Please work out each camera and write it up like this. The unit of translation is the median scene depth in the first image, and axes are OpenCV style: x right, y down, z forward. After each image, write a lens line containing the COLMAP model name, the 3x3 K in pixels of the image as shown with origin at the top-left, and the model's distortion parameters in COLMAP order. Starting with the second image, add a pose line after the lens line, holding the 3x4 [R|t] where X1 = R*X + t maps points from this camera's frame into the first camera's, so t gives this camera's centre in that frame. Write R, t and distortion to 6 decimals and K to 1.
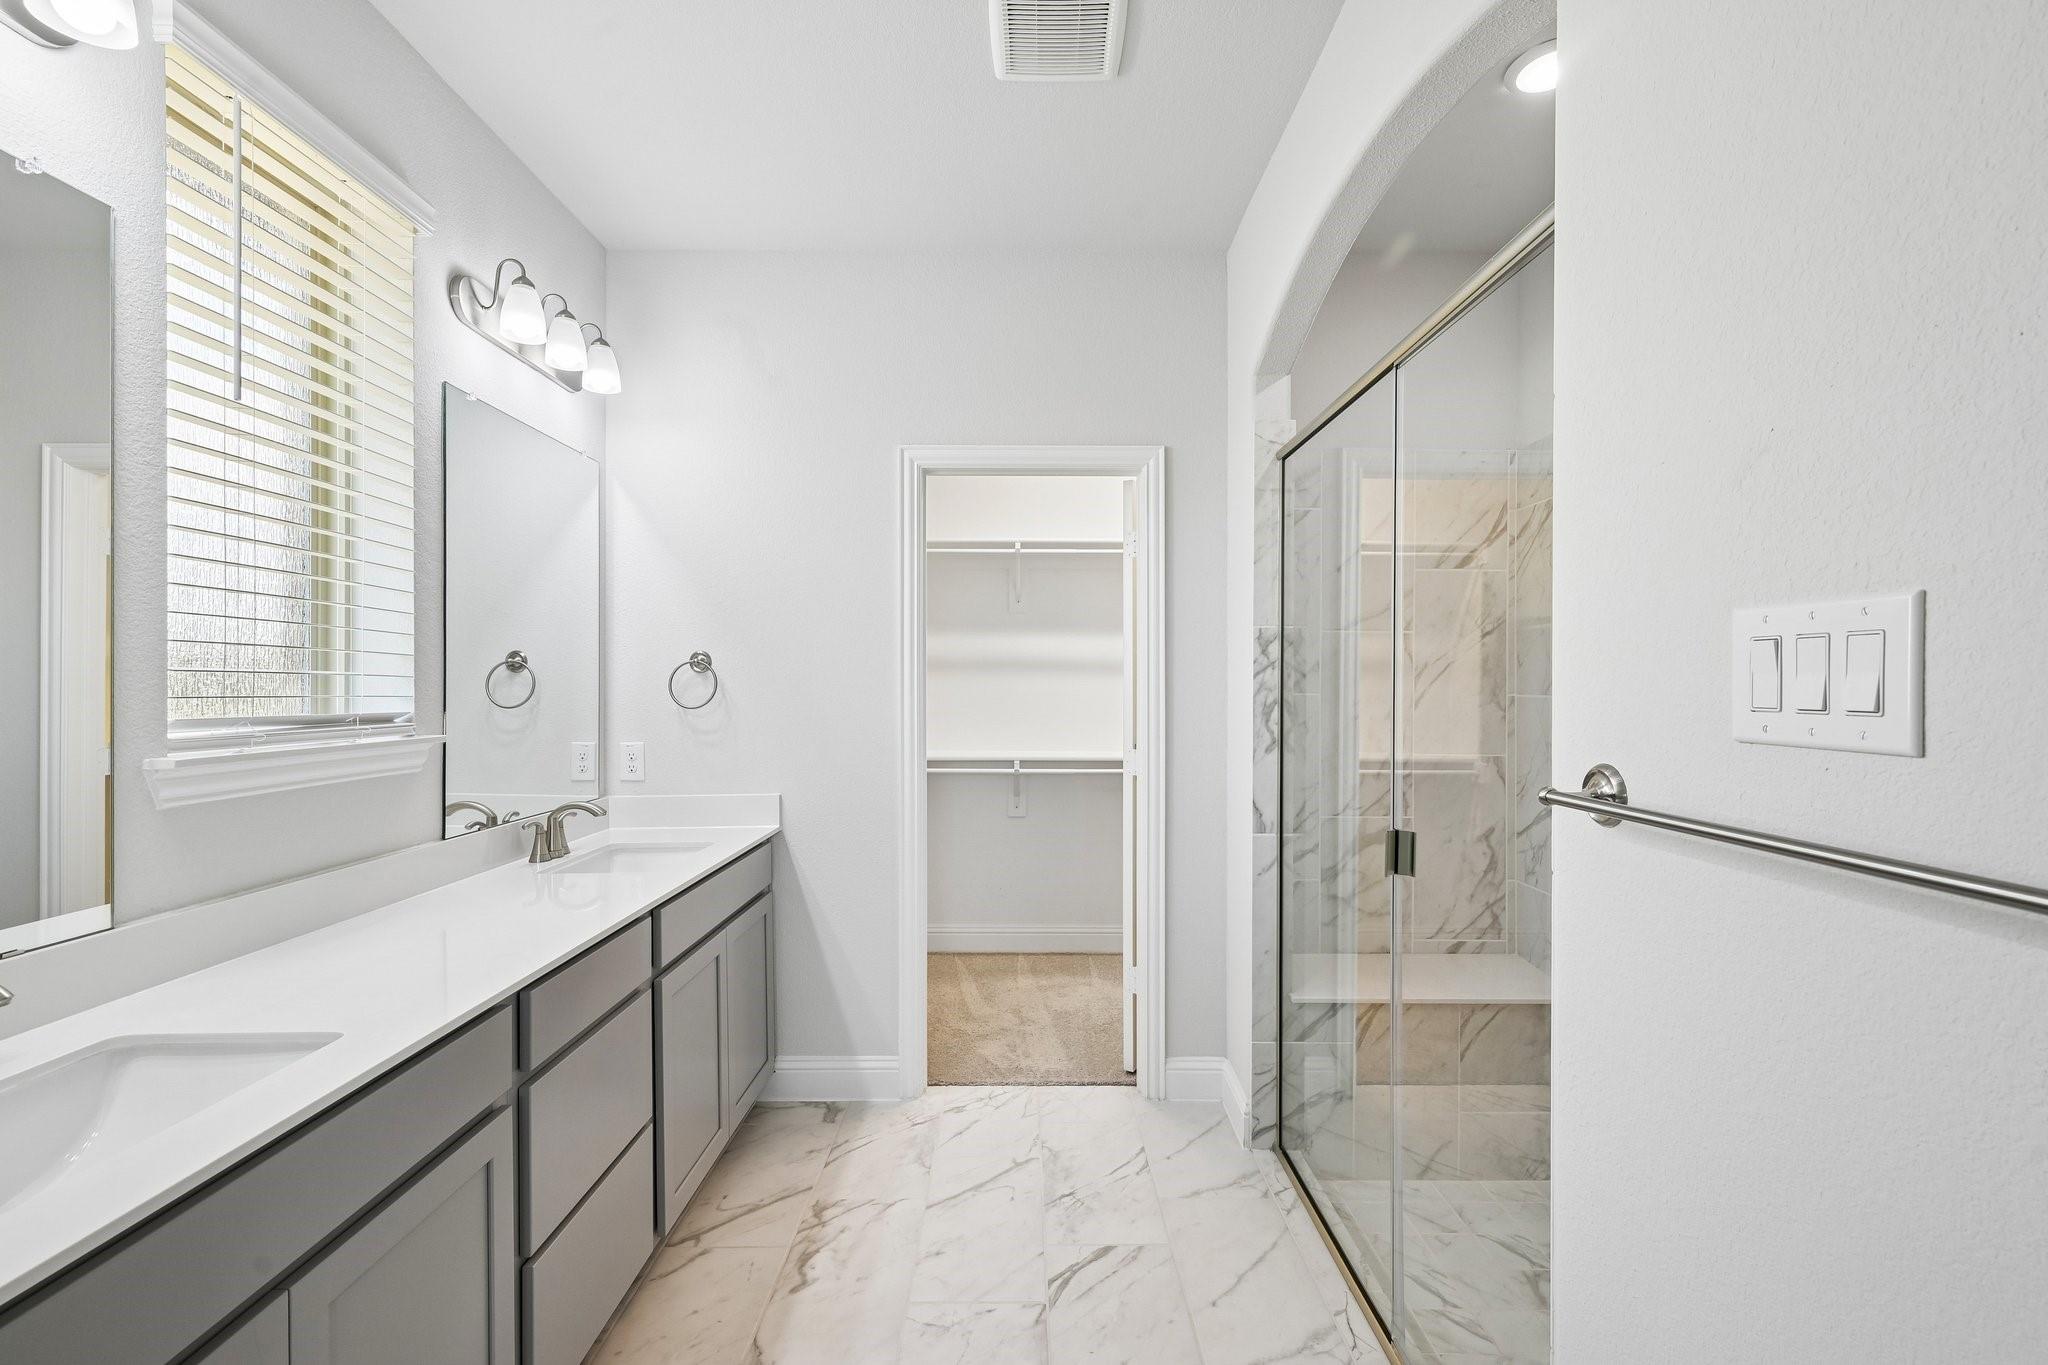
lens RADIAL K [[914.2, 0, 1024.0], [0, 914.2, 682.5], [0, 0, 1]] dist [-0.000406, 0.000904]
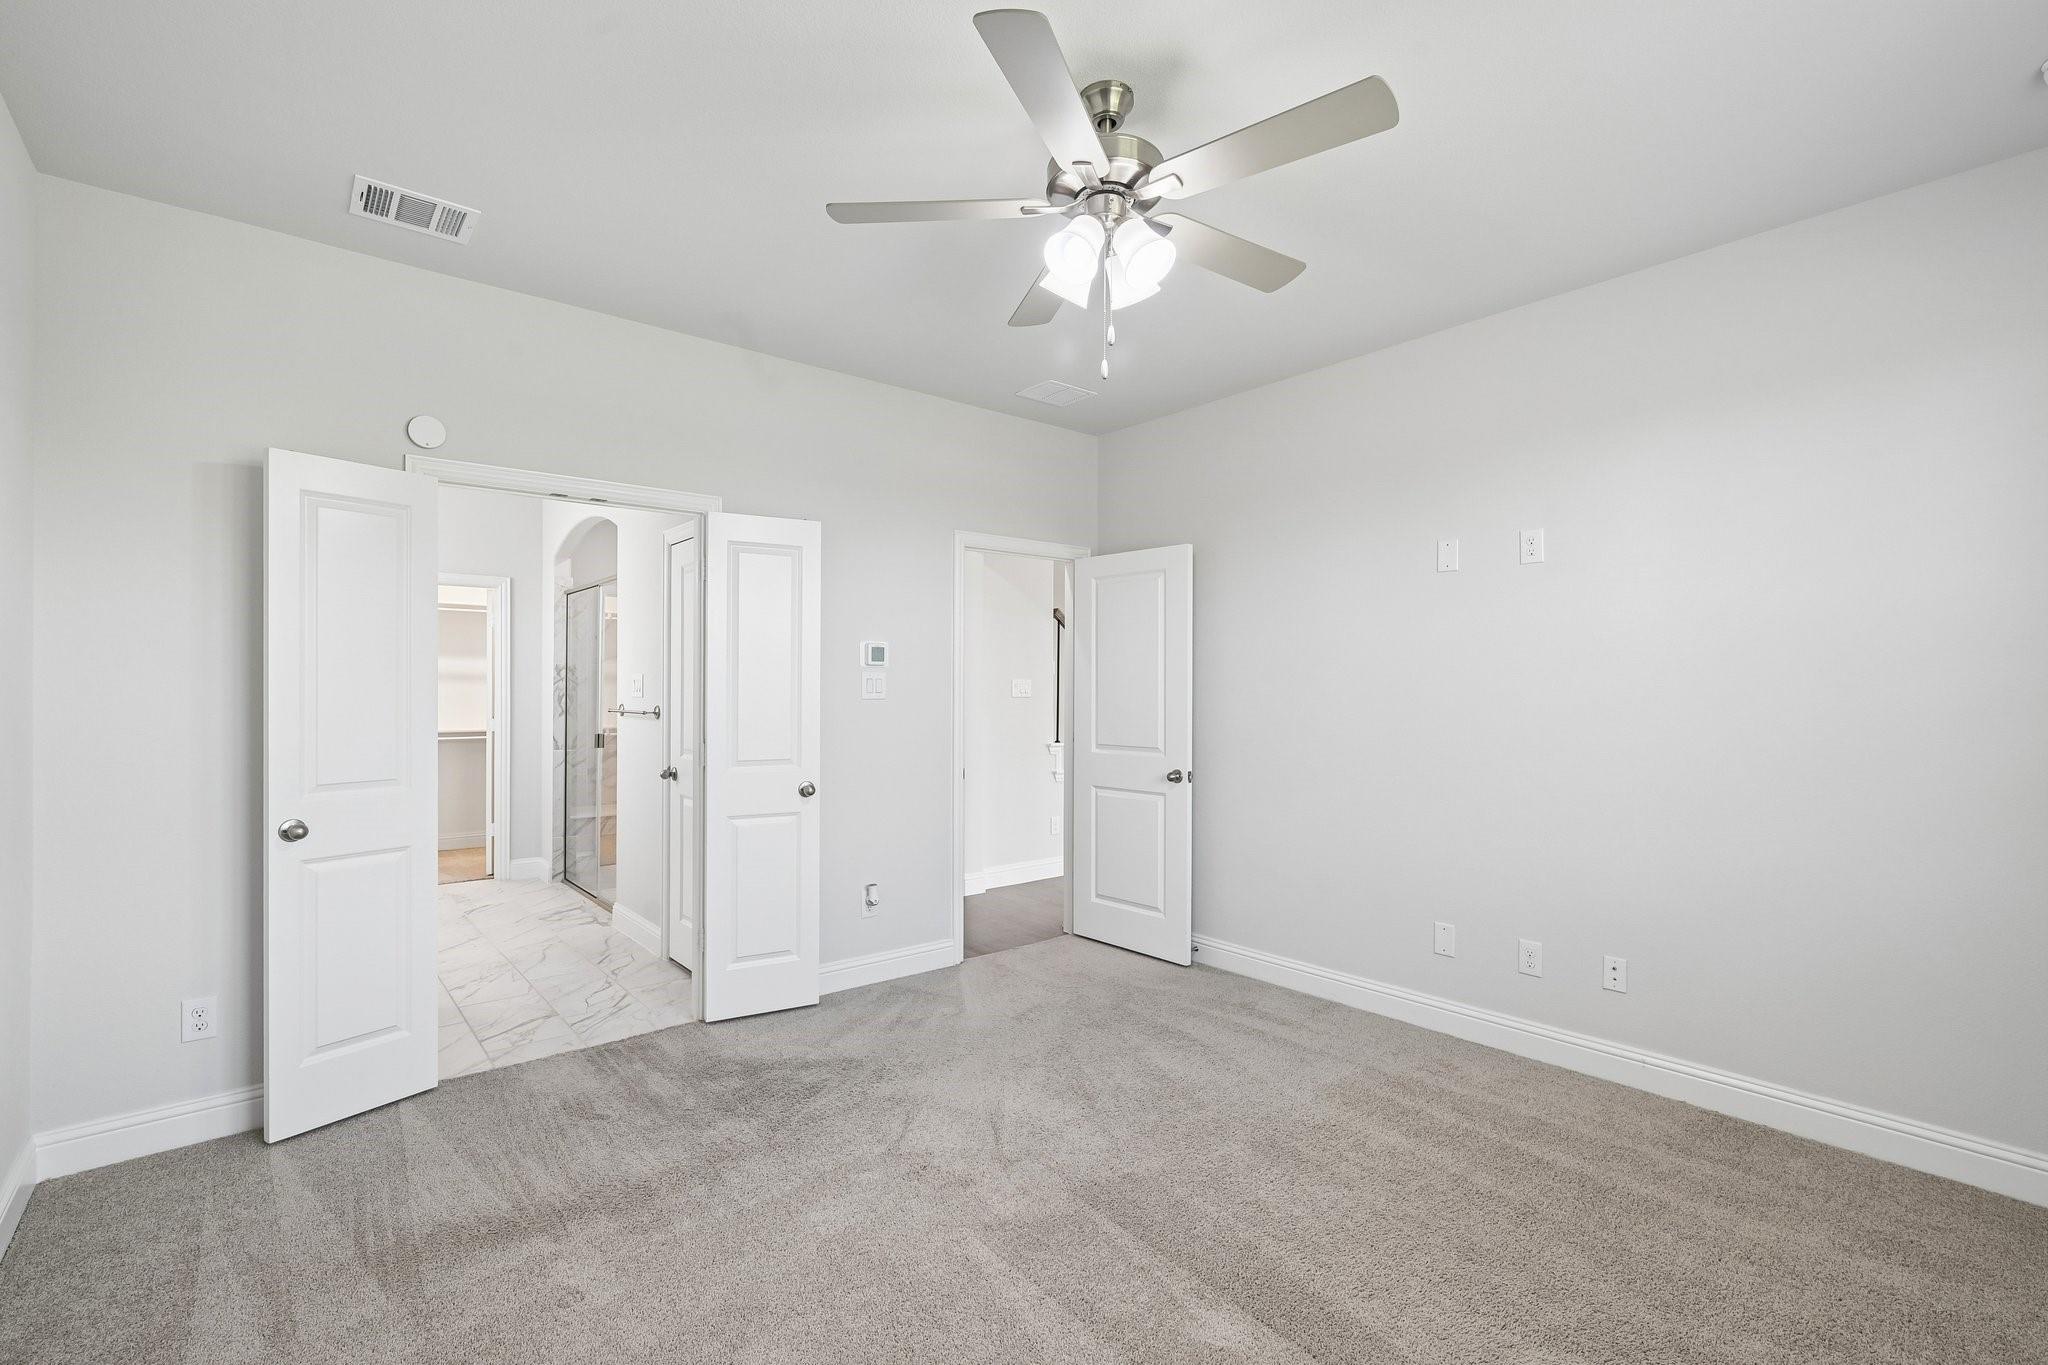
lens RADIAL K [[914.2, 0, 1024.0], [0, 914.2, 682.5], [0, 0, 1]] dist [-0.000406, 0.000904]
pose [[0.767769, 0.003929, 0.640714, -0.332673], [-0.002358, 0.999992, -0.003307, -0.005866], [-0.640722, 0.001028, 0.767772, -1.607402]]
